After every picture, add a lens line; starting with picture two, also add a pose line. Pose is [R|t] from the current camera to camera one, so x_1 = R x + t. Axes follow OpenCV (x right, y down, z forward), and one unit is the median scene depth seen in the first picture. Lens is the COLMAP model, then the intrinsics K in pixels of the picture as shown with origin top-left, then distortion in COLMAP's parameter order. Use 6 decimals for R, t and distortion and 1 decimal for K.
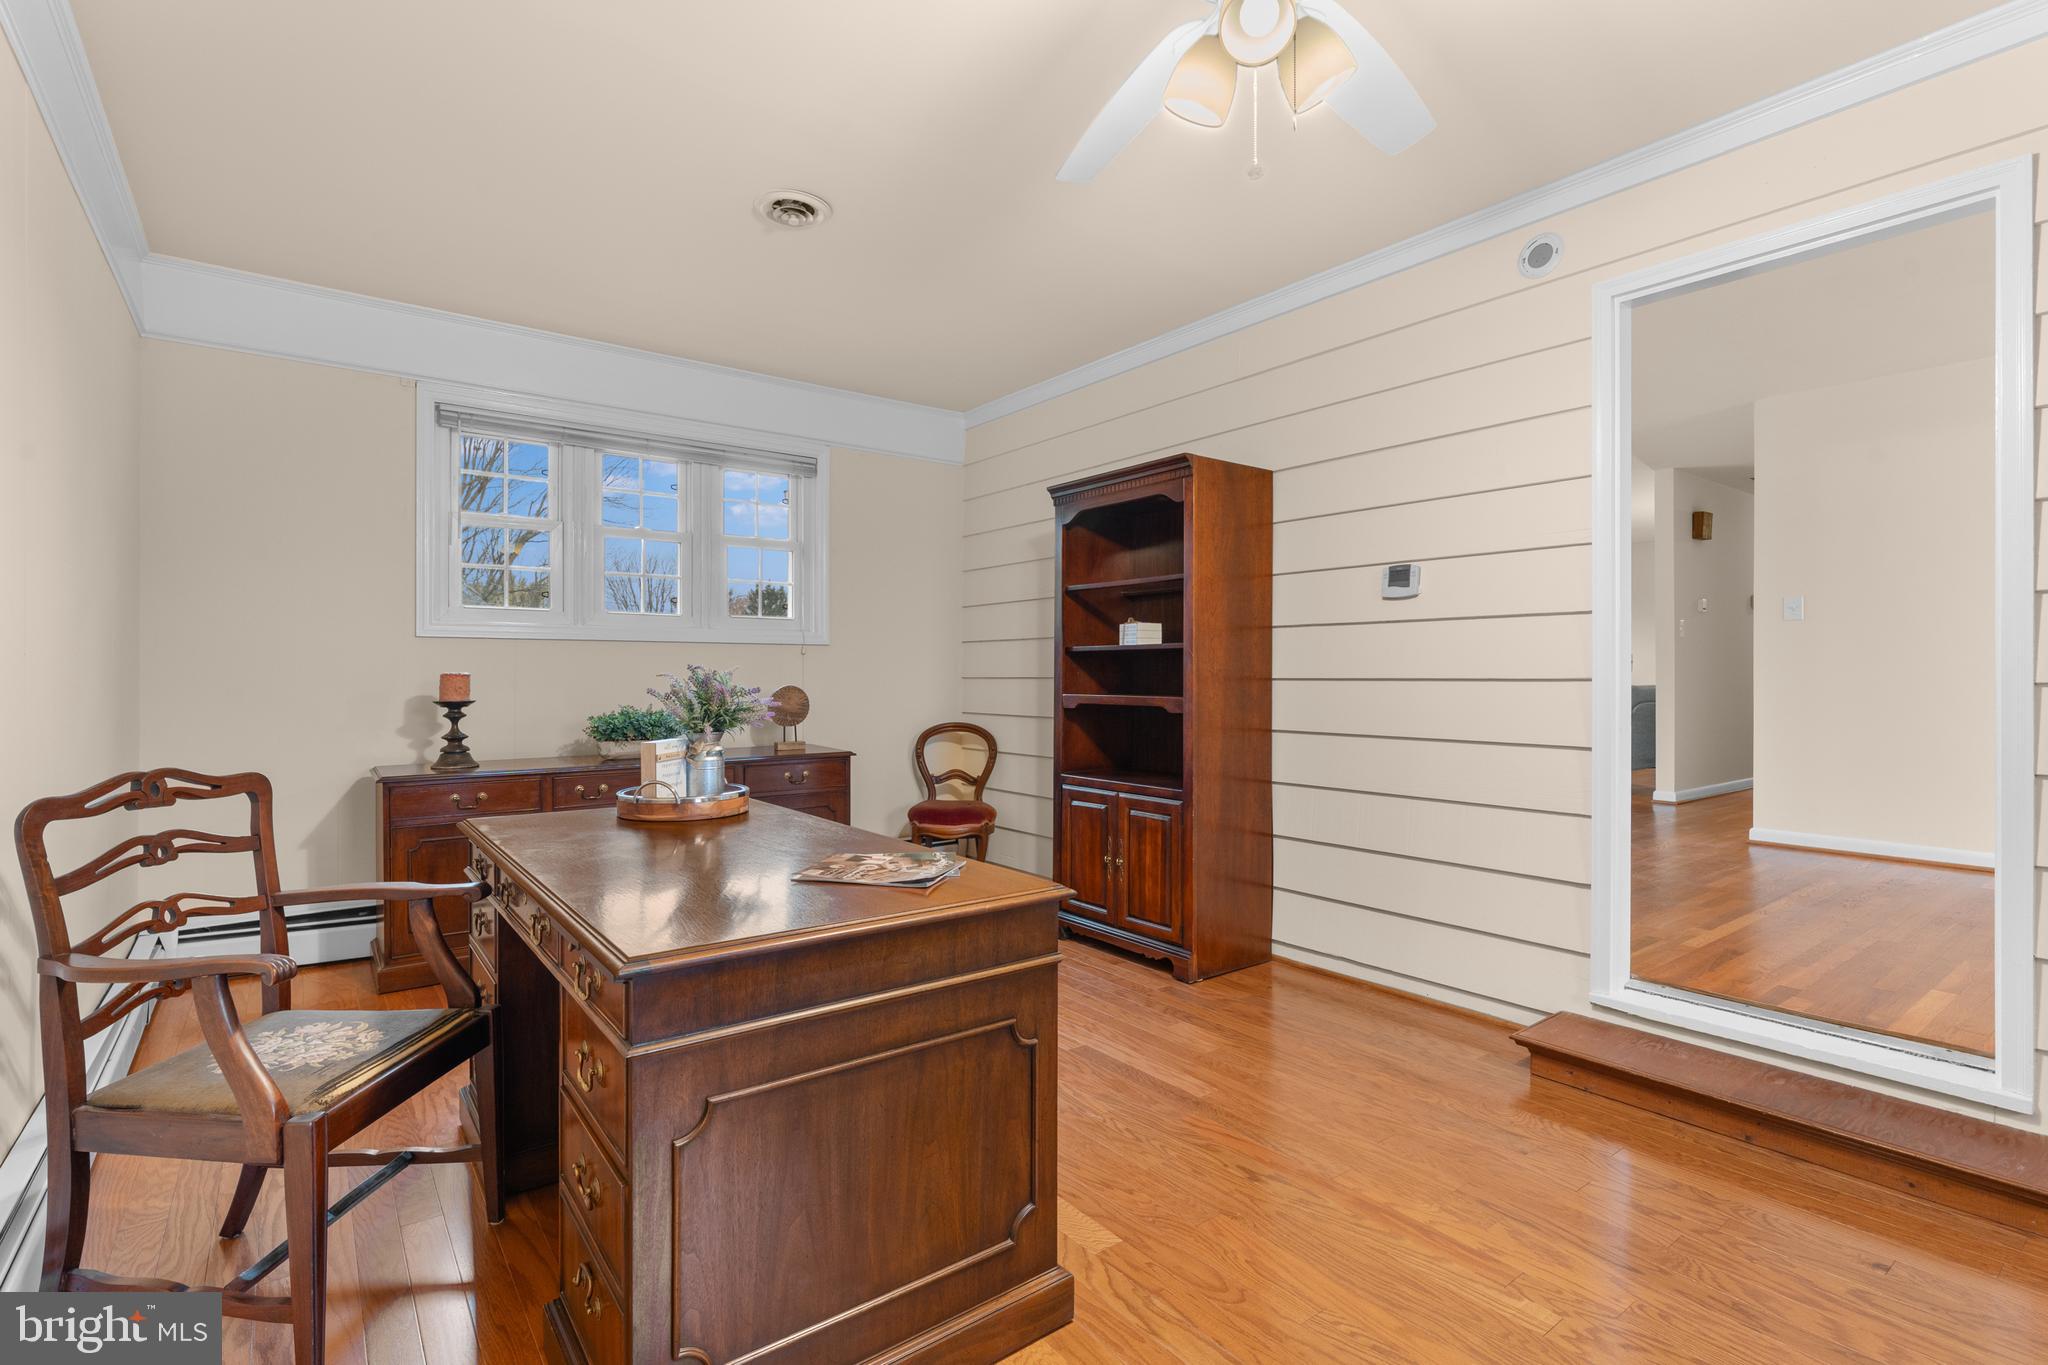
lens RADIAL K [[958.0, 0, 1018.5], [0, 958.0, 673.8], [0, 0, 1]] dist [0.002911, -0.000122]
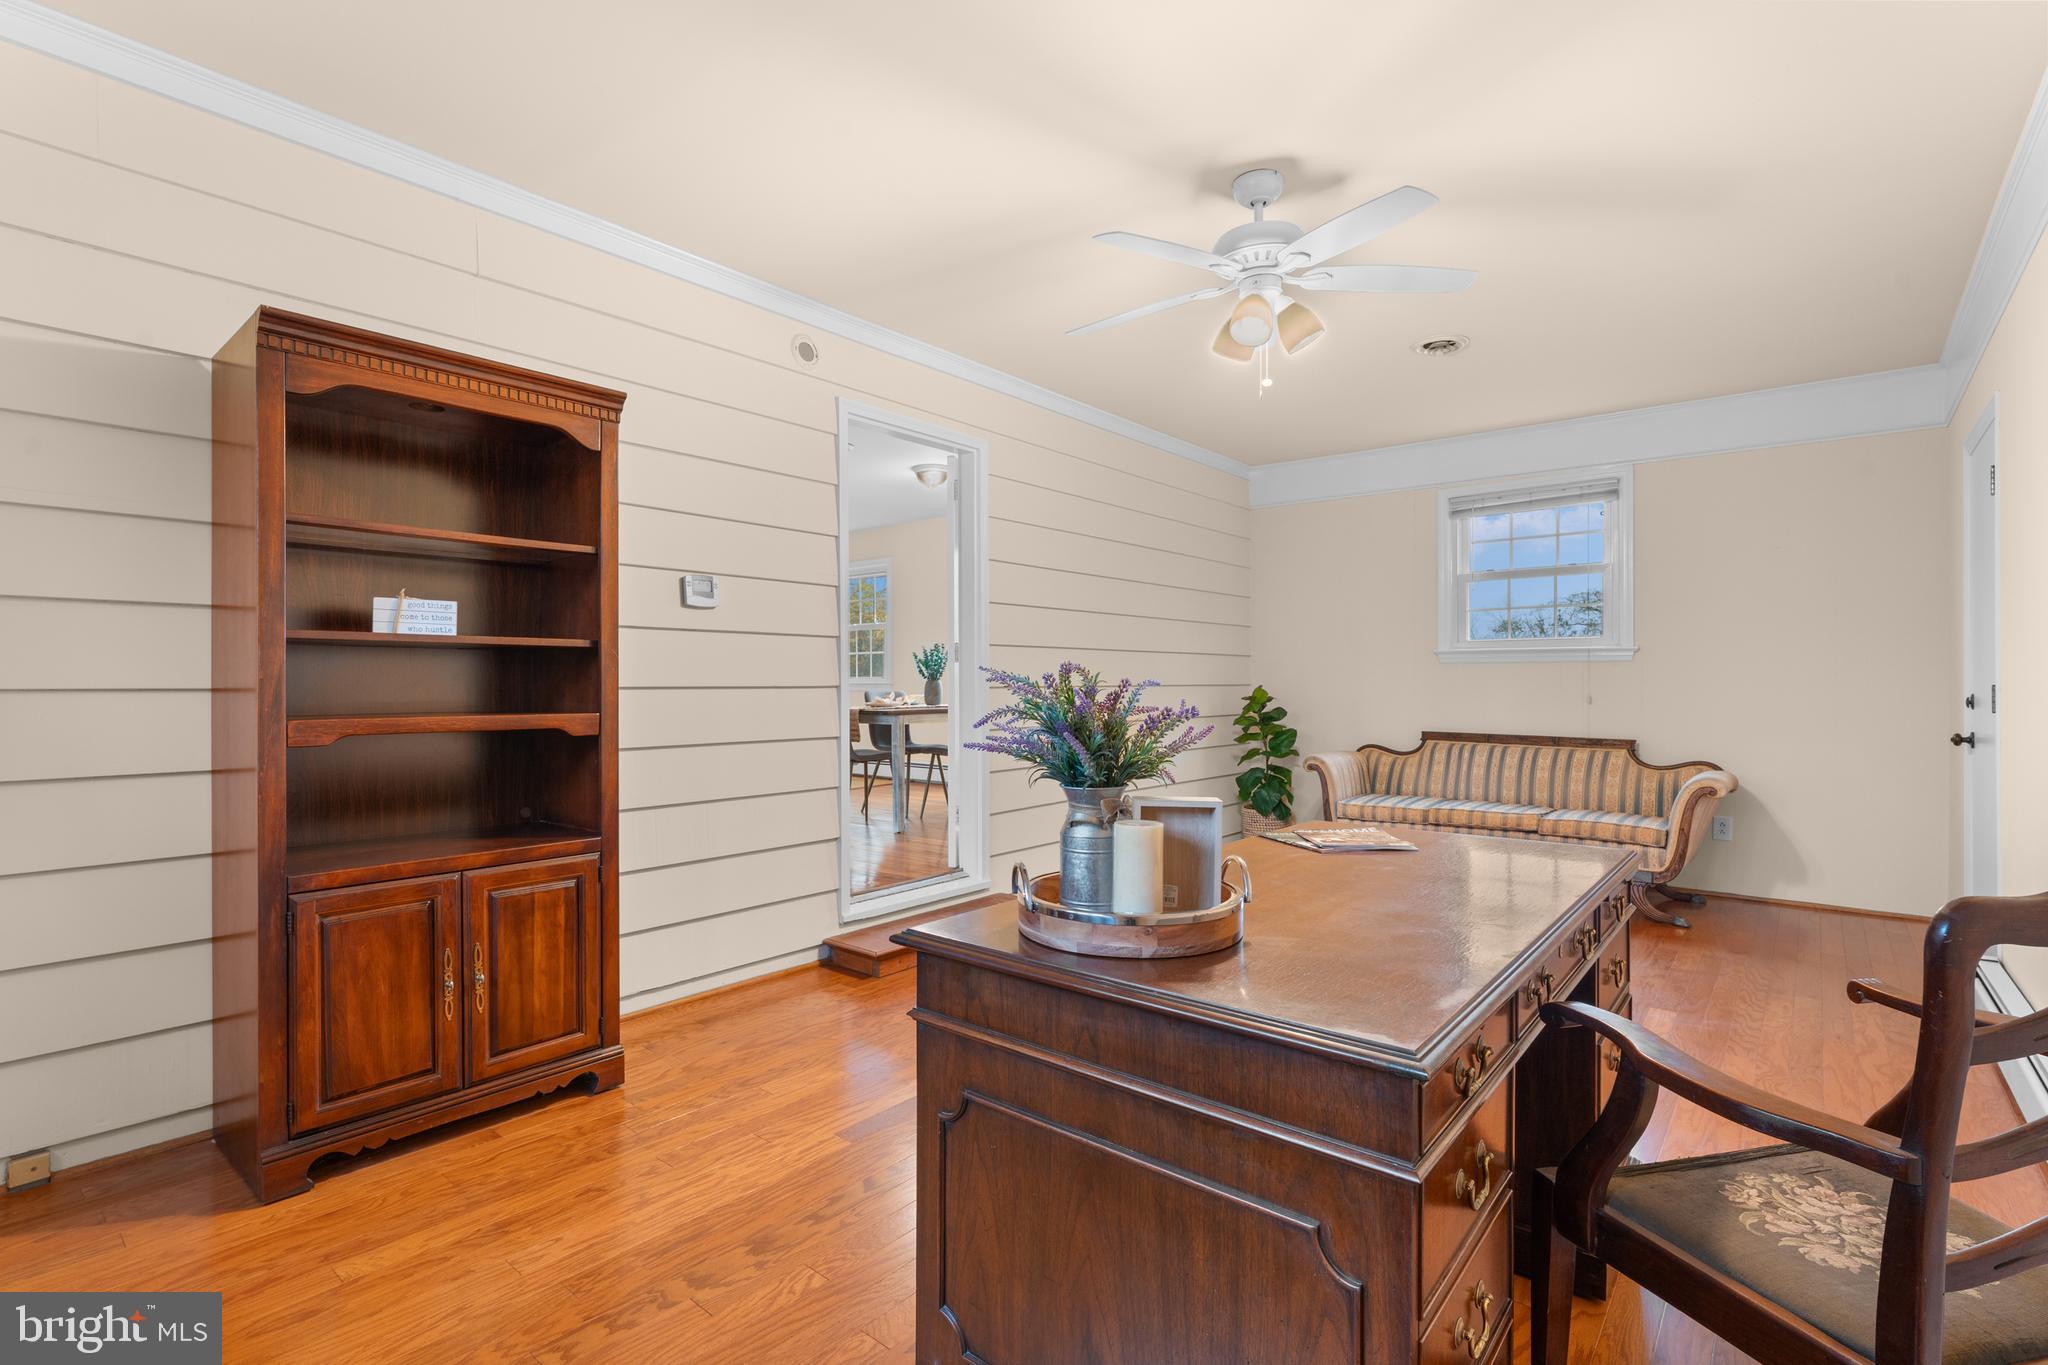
lens RADIAL K [[958.0, 0, 1014.6], [0, 958.0, 689.6], [0, 0, 1]] dist [0.002911, -0.000122]
pose [[-0.227044, -0.004506, 0.973874, -0.639265], [0.000716, 0.999988, 0.004794, 0.002957], [-0.973884, 0.001786, -0.227039, 0.867062]]
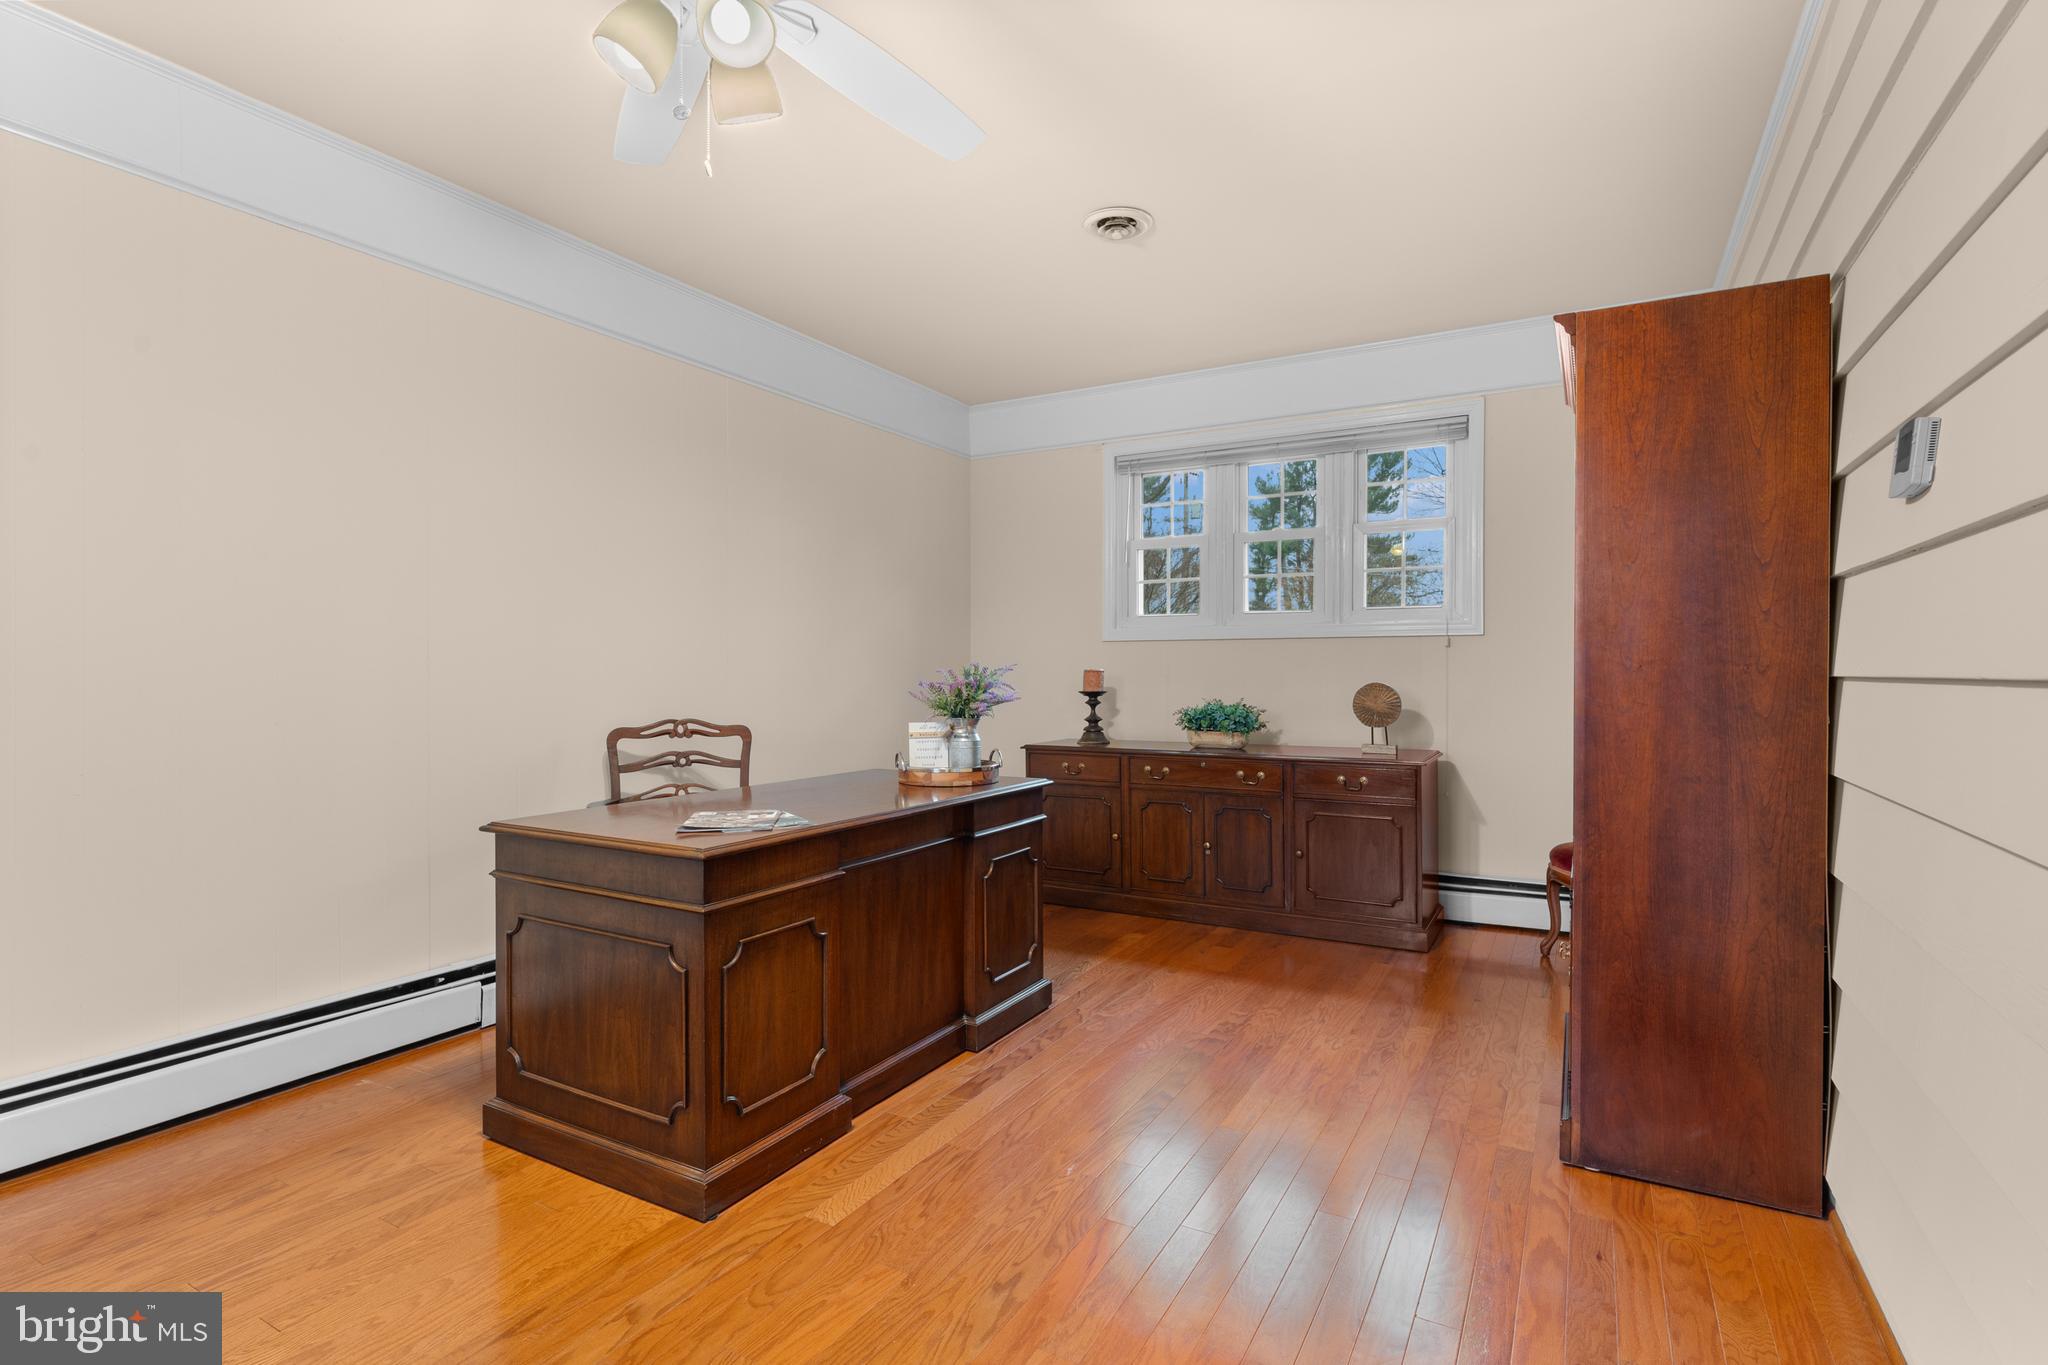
lens RADIAL K [[979.4, 0, 1025.1], [0, 979.4, 683.1], [0, 0, 1]] dist [0.002891, 0.000242]
pose [[0.397632, 0.011636, -0.917471, 0.624540], [0.001480, 0.999910, 0.013323, -0.000251], [0.917544, -0.006656, 0.397579, 0.424831]]
